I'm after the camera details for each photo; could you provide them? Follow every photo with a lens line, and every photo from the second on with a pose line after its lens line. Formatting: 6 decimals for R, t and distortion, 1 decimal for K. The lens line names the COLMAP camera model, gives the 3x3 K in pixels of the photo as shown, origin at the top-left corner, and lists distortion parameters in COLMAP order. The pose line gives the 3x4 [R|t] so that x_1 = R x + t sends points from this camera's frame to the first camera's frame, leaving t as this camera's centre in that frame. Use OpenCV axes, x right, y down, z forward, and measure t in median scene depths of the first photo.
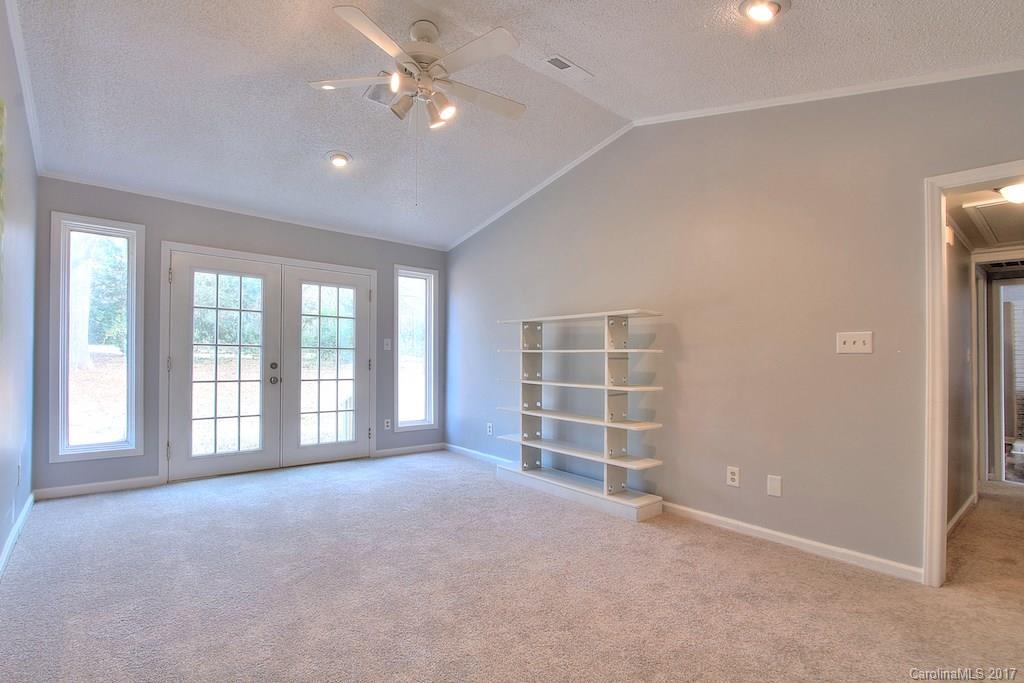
lens RADIAL K [[482.6, 0, 511.3], [0, 482.6, 348.2], [0, 0, 1]] dist [-0.000434, -0.000065]
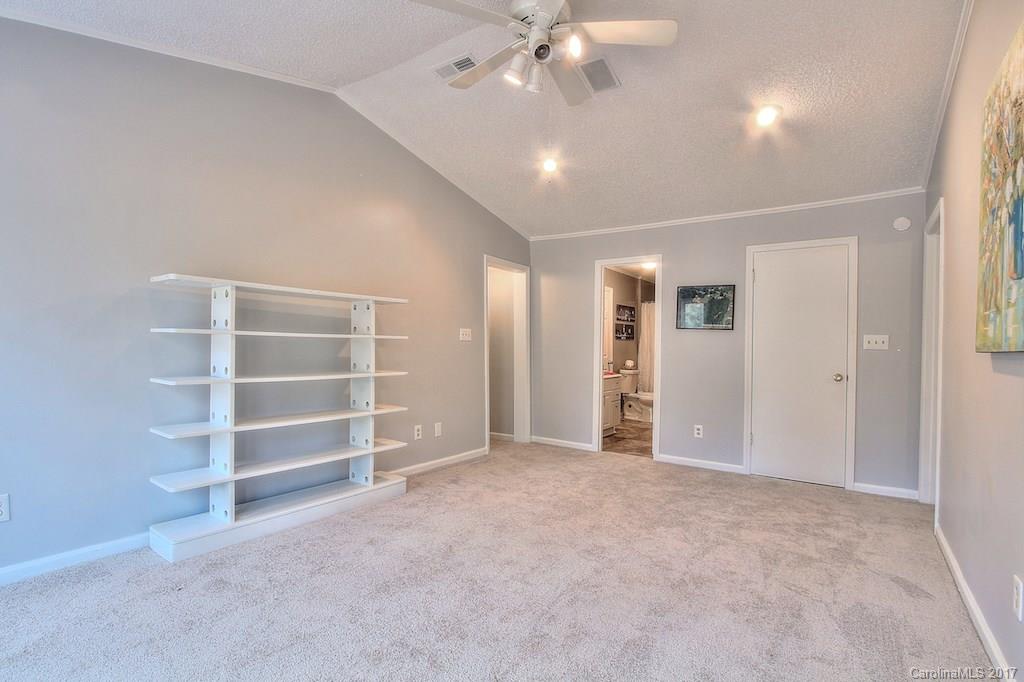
lens RADIAL K [[482.6, 0, 511.3], [0, 482.6, 347.7], [0, 0, 1]] dist [-0.000434, -0.000065]
pose [[-0.237534, -0.011532, 0.971311, -0.821199], [-0.027729, 0.999603, 0.005087, 0.016333], [-0.970983, -0.025725, -0.237759, 0.986331]]
